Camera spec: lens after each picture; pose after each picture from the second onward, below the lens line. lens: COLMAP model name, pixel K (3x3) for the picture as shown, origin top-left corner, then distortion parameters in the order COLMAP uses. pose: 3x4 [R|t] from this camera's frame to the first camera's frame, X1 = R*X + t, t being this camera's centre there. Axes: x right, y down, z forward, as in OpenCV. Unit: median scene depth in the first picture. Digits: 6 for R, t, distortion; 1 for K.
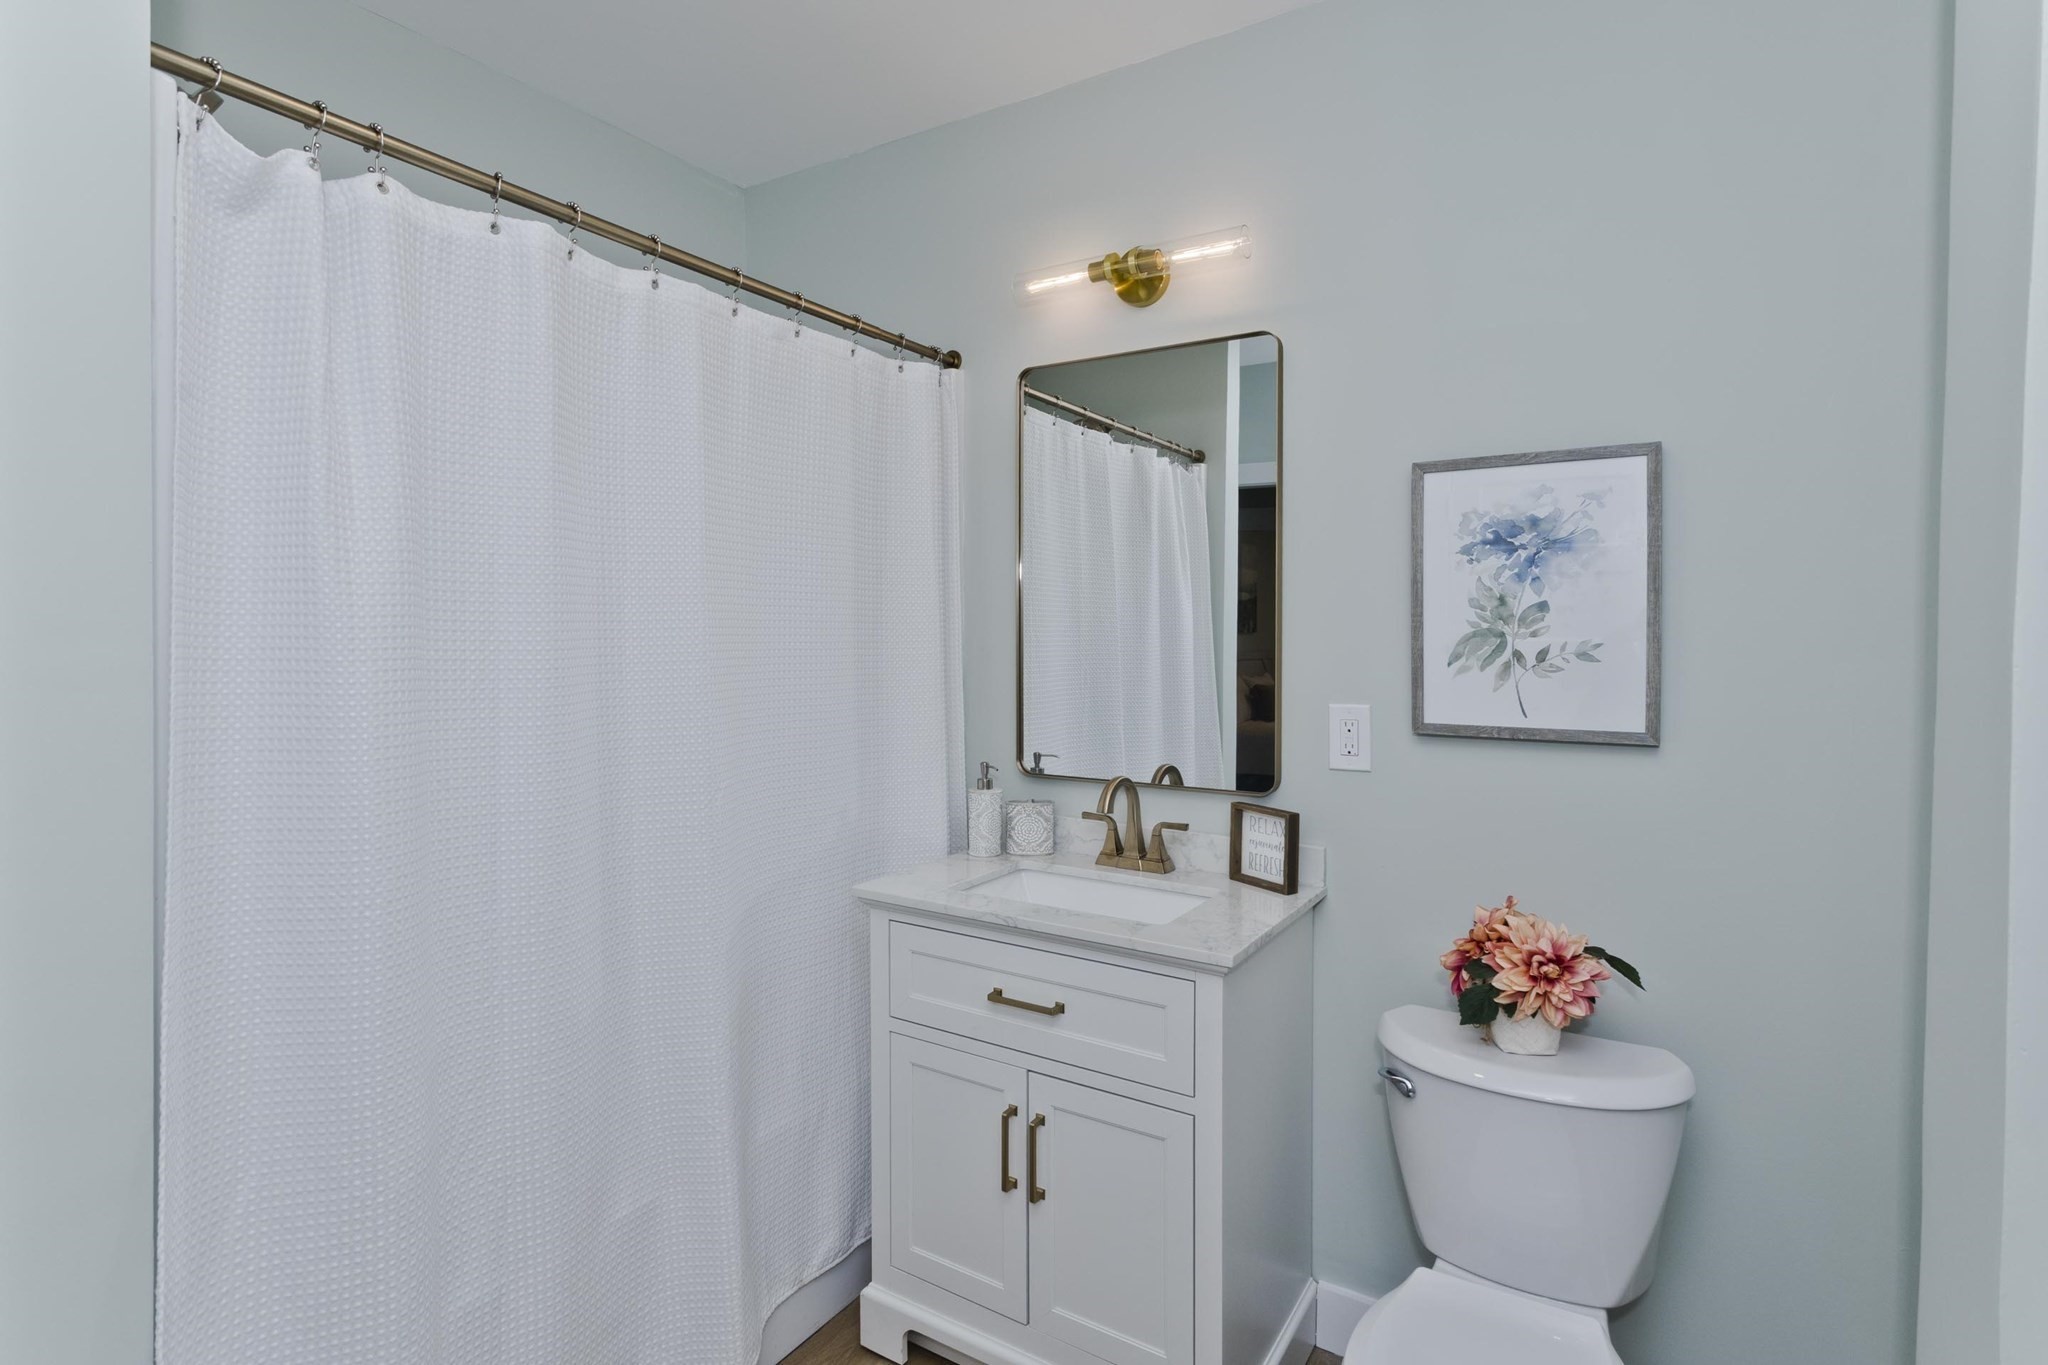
lens RADIAL K [[994.3, 0, 1035.7], [0, 994.3, 659.6], [0, 0, 1]] dist [0.002971, 0.002059]
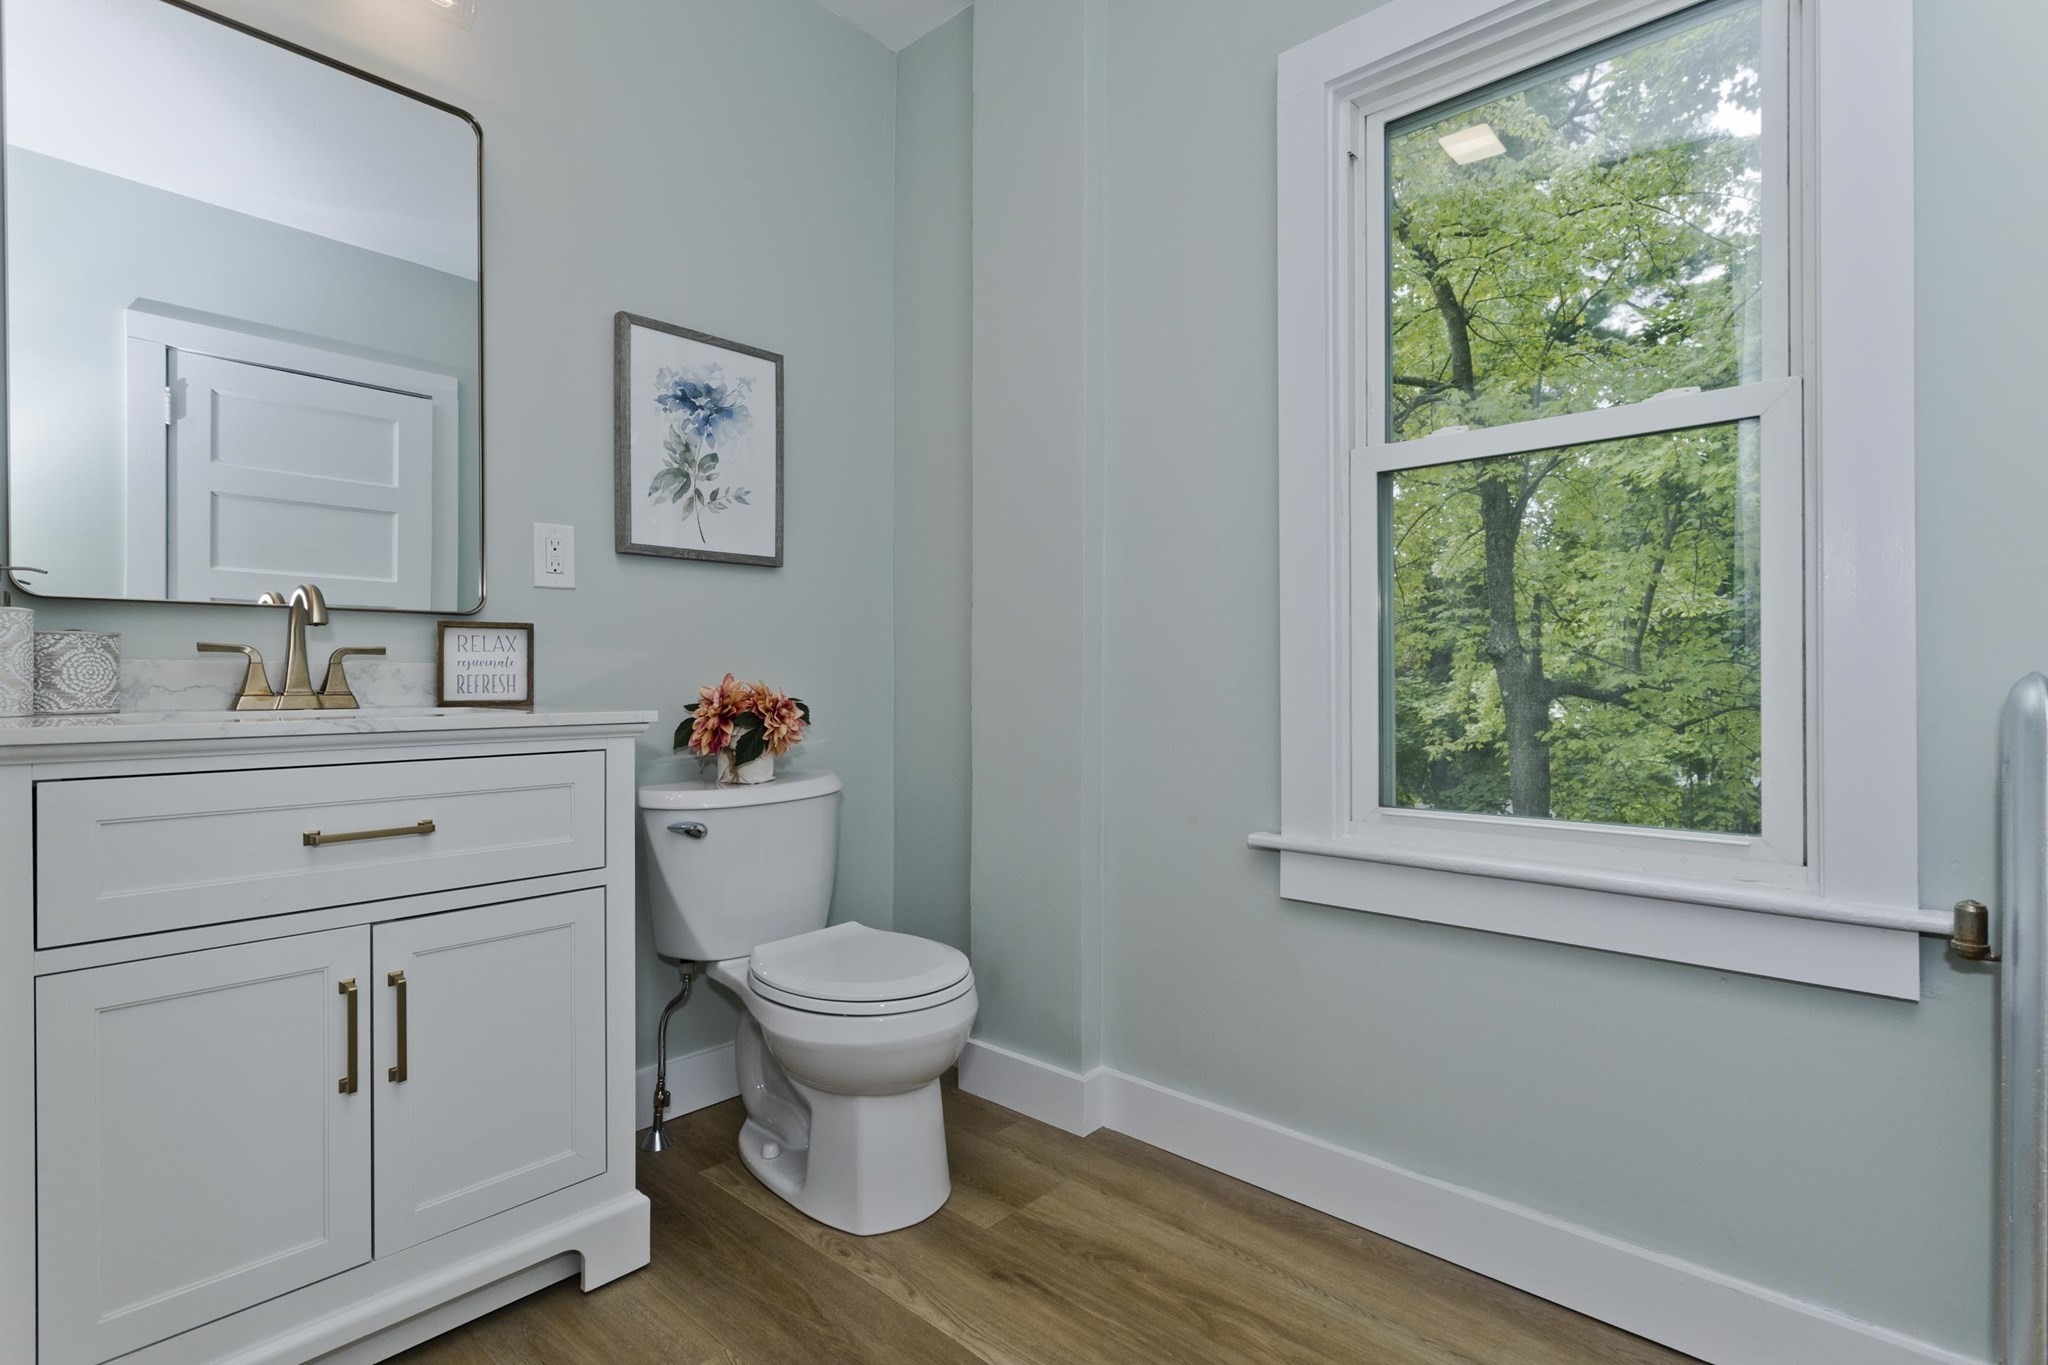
lens RADIAL K [[994.3, 0, 1035.7], [0, 994.3, 659.6], [0, 0, 1]] dist [0.002971, 0.002059]
pose [[0.187106, 0.009479, 0.982294, -0.663363], [0.017332, 0.999766, -0.012949, 0.228492], [-0.982187, 0.019448, 0.186898, 0.352161]]
